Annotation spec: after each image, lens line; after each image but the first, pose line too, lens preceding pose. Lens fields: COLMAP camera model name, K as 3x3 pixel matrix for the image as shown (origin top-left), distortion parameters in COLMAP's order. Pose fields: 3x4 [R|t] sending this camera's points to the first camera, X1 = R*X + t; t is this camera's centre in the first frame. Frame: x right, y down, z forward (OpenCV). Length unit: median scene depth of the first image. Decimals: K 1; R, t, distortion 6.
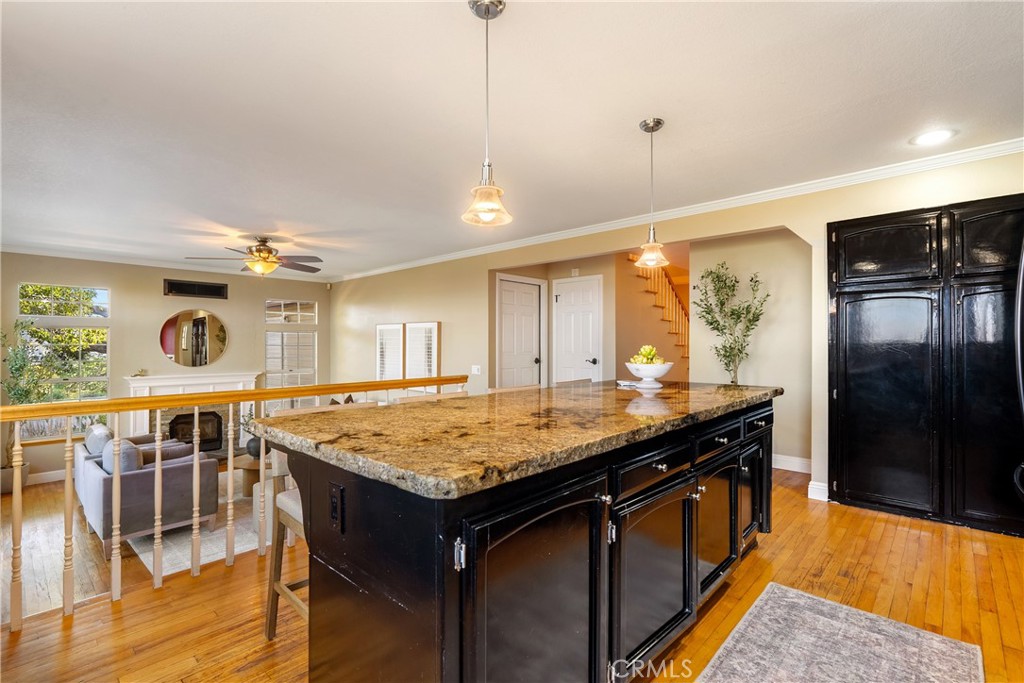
lens RADIAL K [[469.2, 0, 515.0], [0, 469.2, 343.4], [0, 0, 1]] dist [-0.002525, 0.000640]
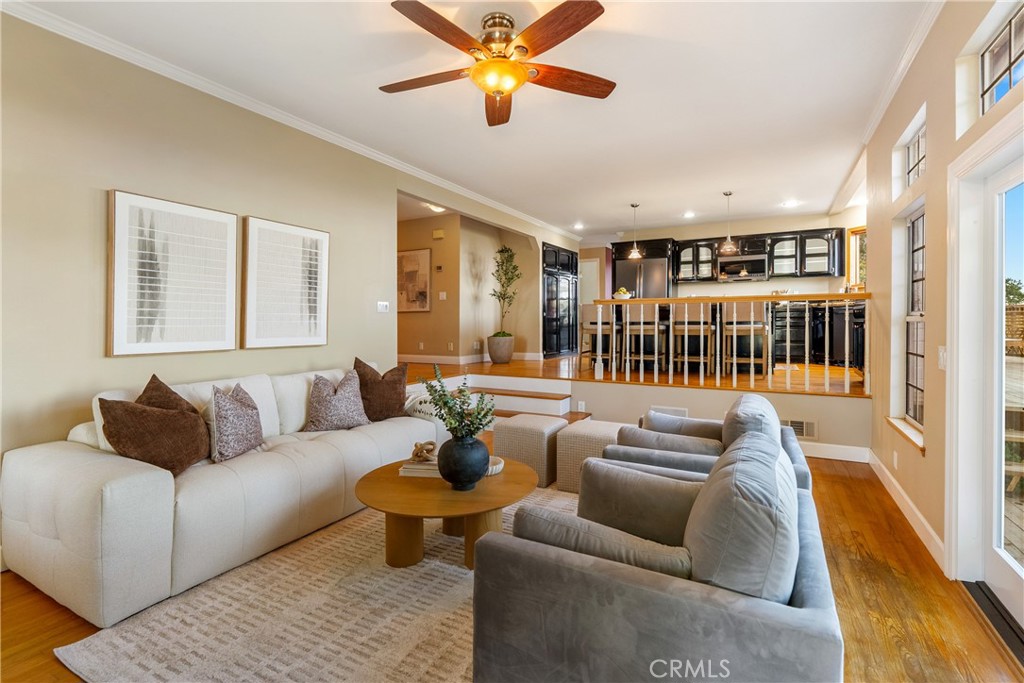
lens RADIAL K [[478.9, 0, 493.7], [0, 478.9, 315.9], [0, 0, 1]] dist [-0.003655, -0.000158]
pose [[-0.221537, 0.008026, 0.975119, -0.796432], [0.001837, 0.999968, -0.007813, 0.068181], [-0.975150, 0.000061, -0.221545, 0.868816]]
